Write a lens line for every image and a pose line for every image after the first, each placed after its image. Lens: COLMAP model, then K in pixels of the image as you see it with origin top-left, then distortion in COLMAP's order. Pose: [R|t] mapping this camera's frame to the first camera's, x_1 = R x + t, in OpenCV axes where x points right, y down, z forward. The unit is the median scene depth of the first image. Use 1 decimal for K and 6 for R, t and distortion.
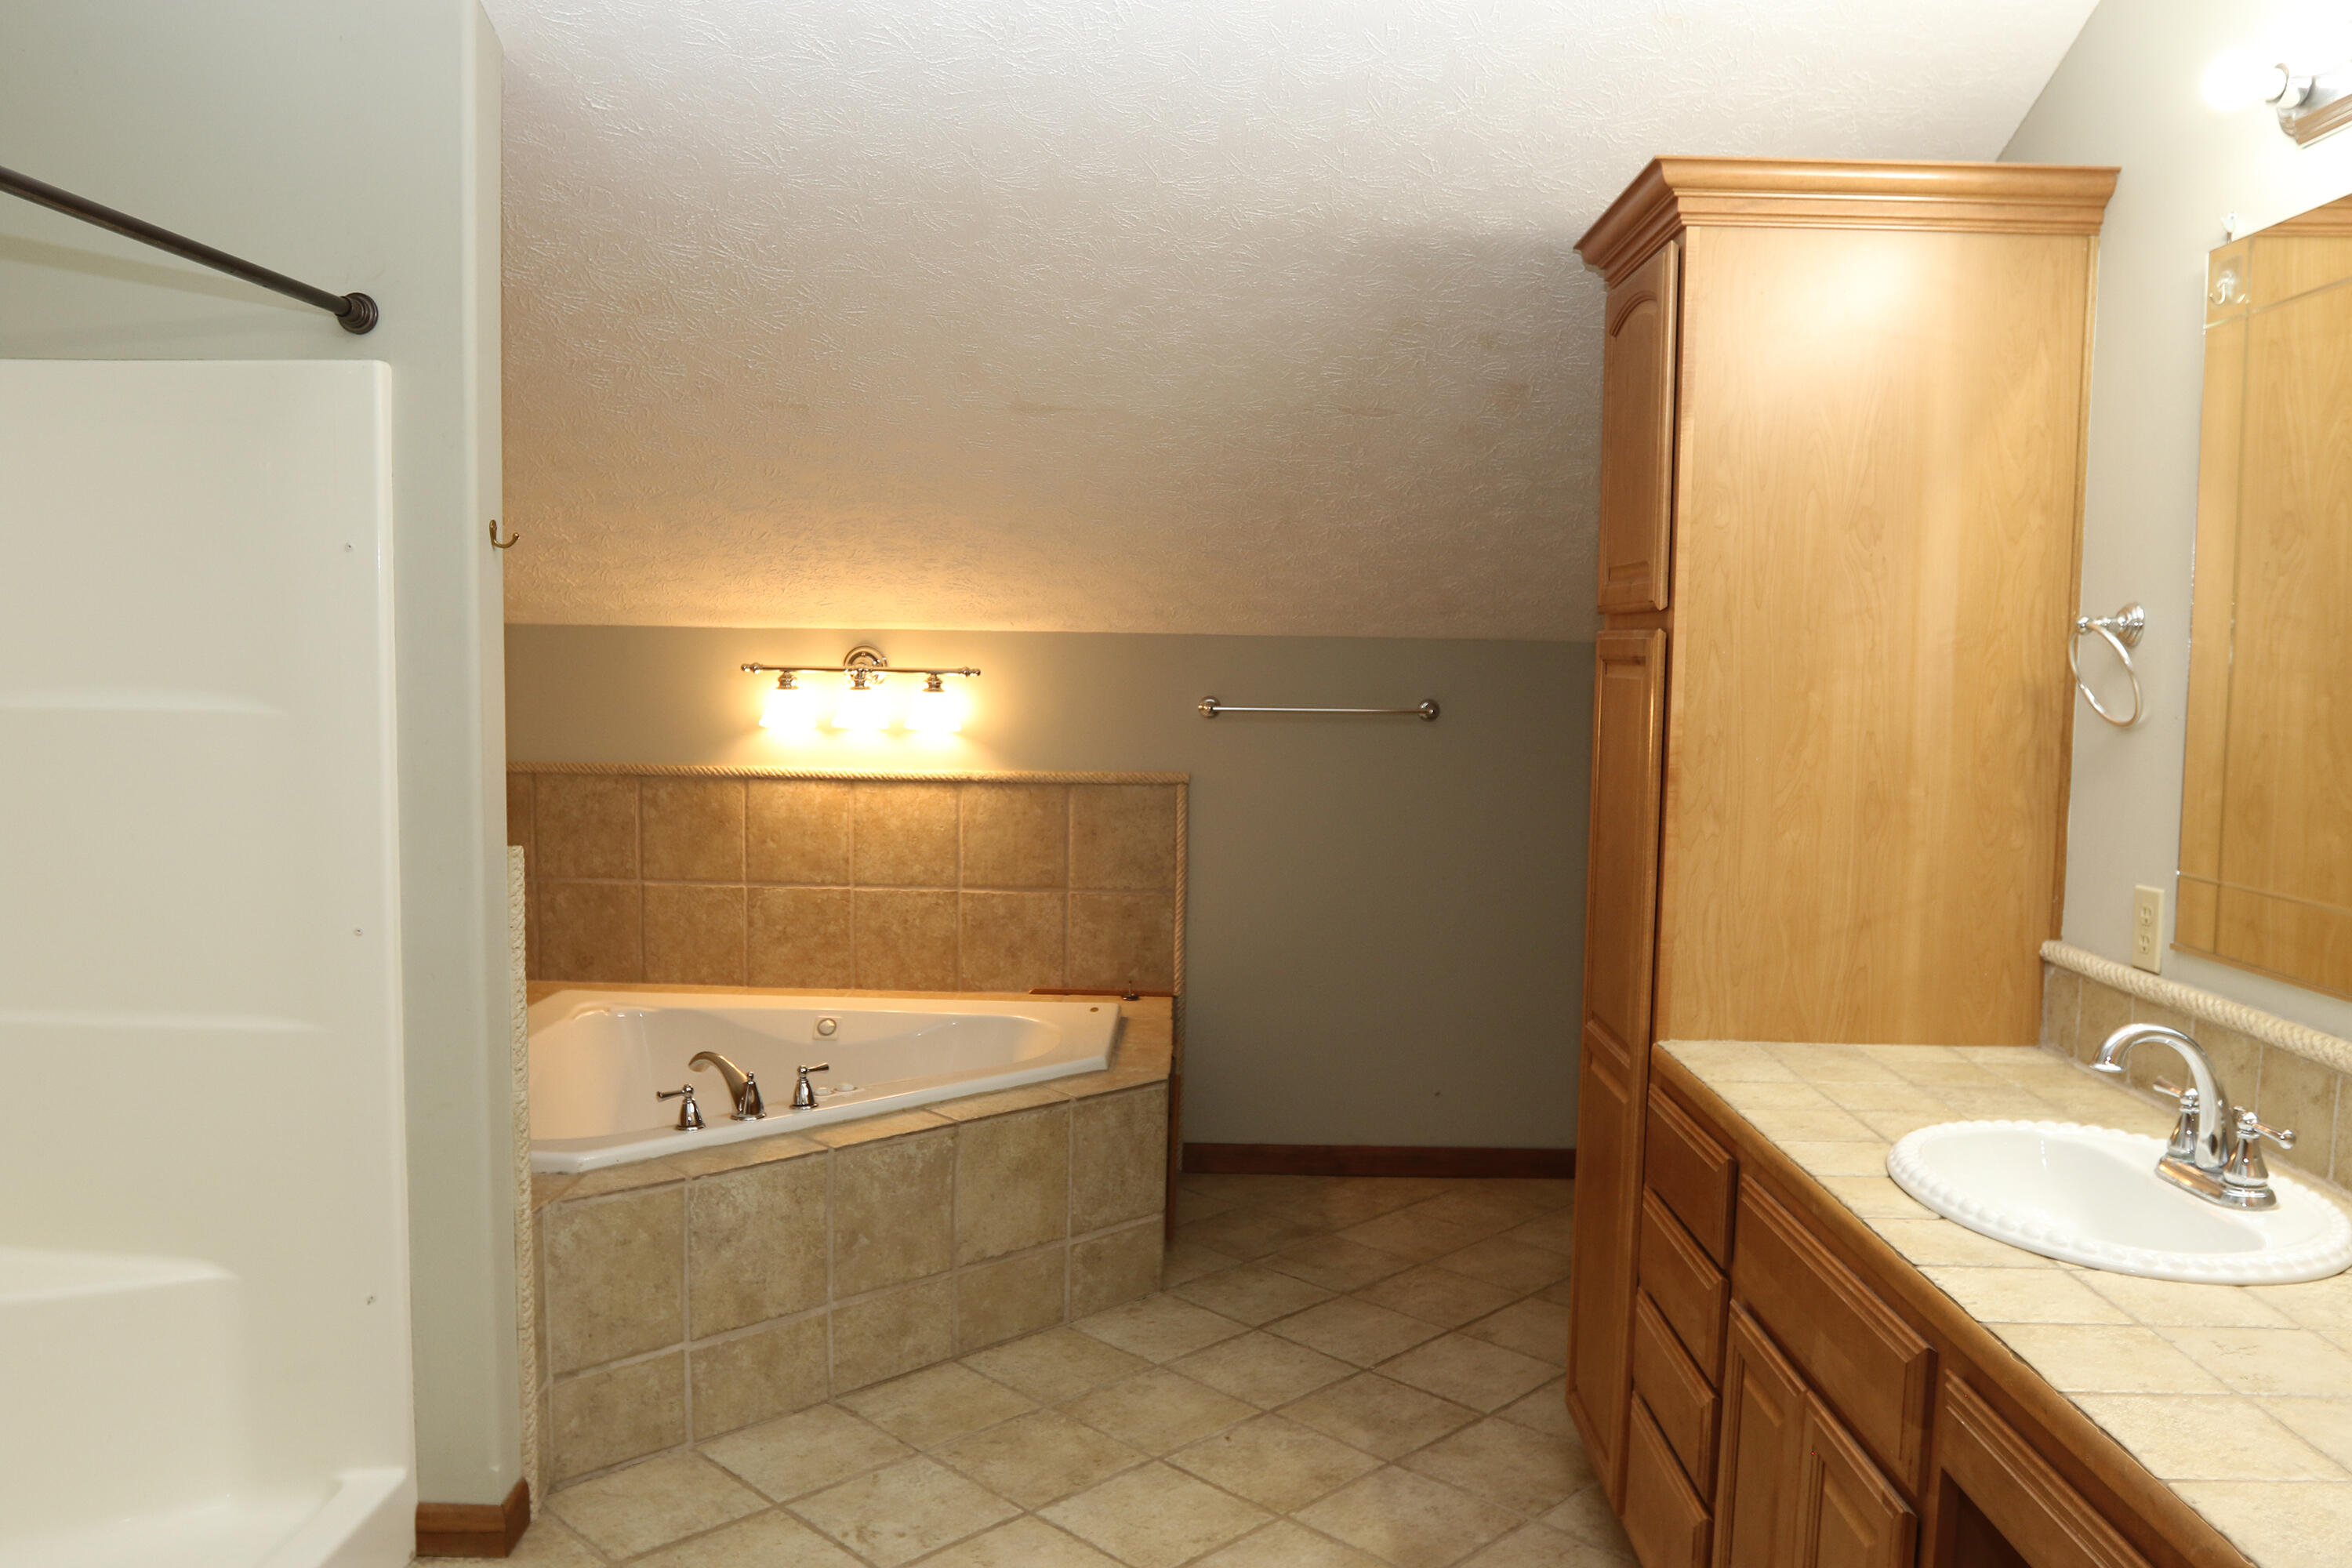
lens RADIAL K [[1780.4, 0, 1181.7], [0, 1780.4, 782.9], [0, 0, 1]] dist [-0.008313, 0.000994]
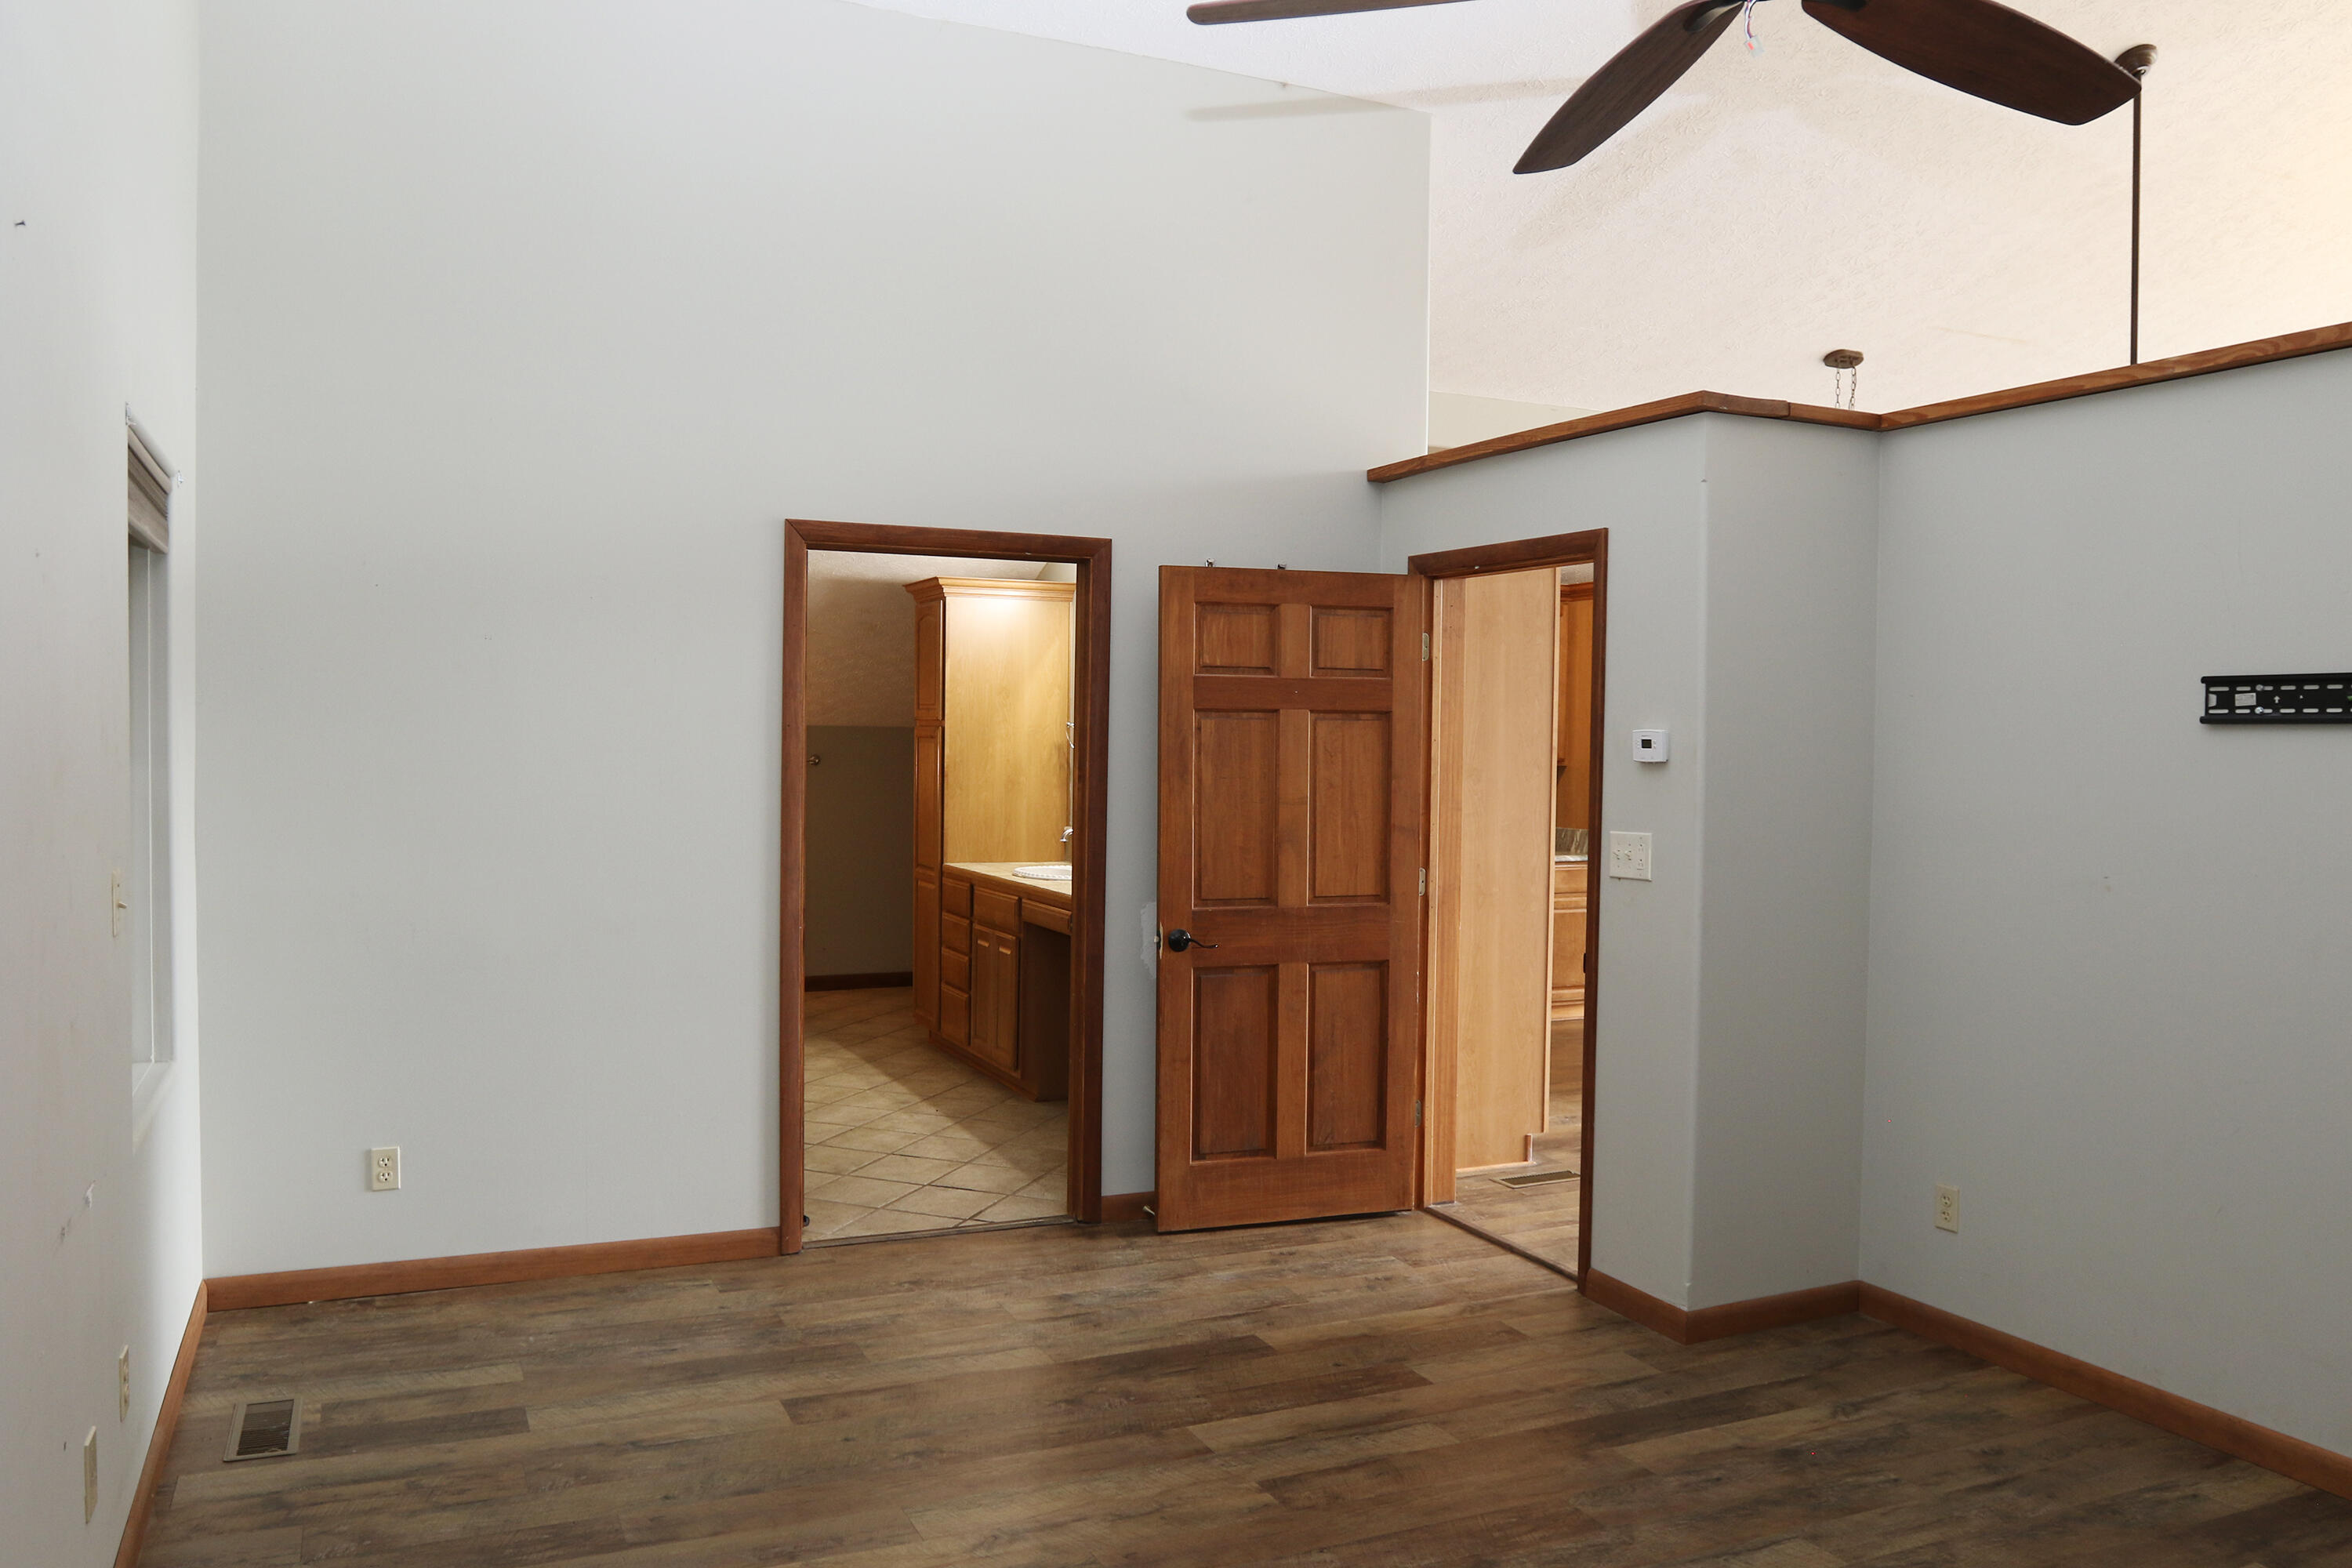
lens RADIAL K [[1780.4, 0, 1175.8], [0, 1780.4, 780.7], [0, 0, 1]] dist [-0.008313, 0.000994]
pose [[0.903954, -0.018403, 0.427234, -0.657965], [0.035382, 0.998867, -0.031836, 0.114415], [-0.426164, 0.043895, 0.903580, -1.880621]]
